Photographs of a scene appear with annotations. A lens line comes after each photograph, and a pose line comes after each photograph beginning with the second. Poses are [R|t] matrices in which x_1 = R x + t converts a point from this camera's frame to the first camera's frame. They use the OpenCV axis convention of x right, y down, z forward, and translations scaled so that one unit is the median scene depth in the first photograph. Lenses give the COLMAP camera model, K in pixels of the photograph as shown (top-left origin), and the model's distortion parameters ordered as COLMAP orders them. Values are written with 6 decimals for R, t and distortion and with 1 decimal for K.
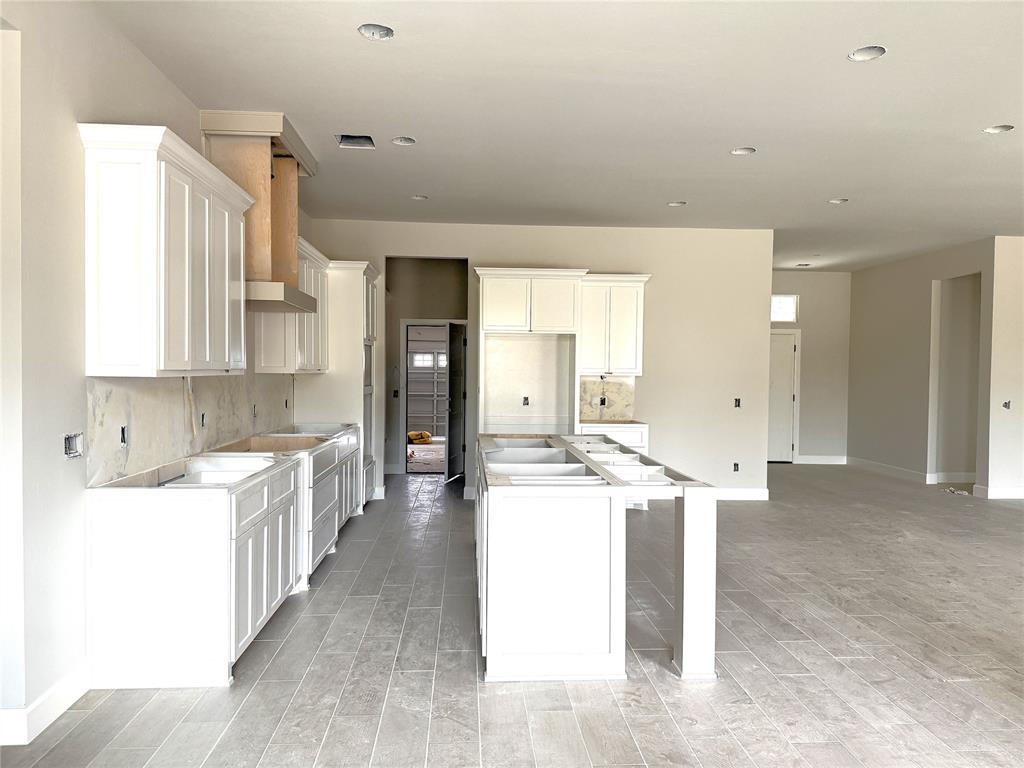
lens RADIAL K [[723.6, 0, 514.7], [0, 723.6, 379.9], [0, 0, 1]] dist [0.055211, -0.023148]
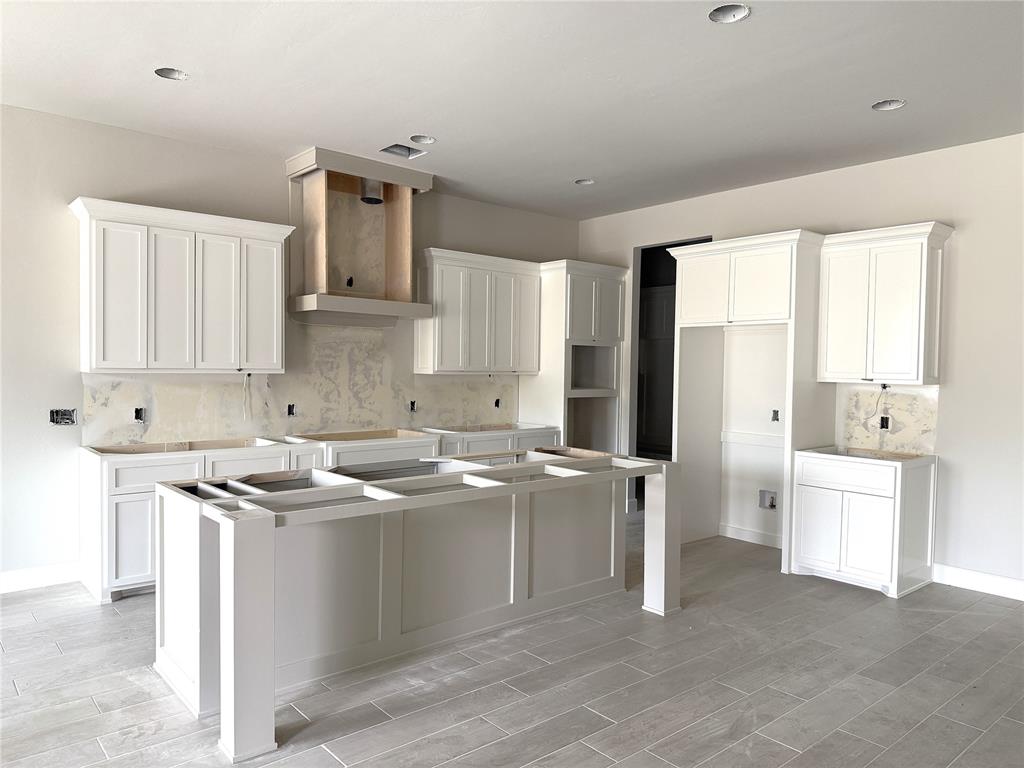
lens RADIAL K [[723.6, 0, 518.6], [0, 723.6, 389.1], [0, 0, 1]] dist [0.055211, -0.023148]
pose [[0.589516, 0.026776, -0.807313, 0.647138], [-0.020984, 0.999621, 0.017831, -0.008294], [0.807484, 0.006429, 0.589854, 0.463450]]
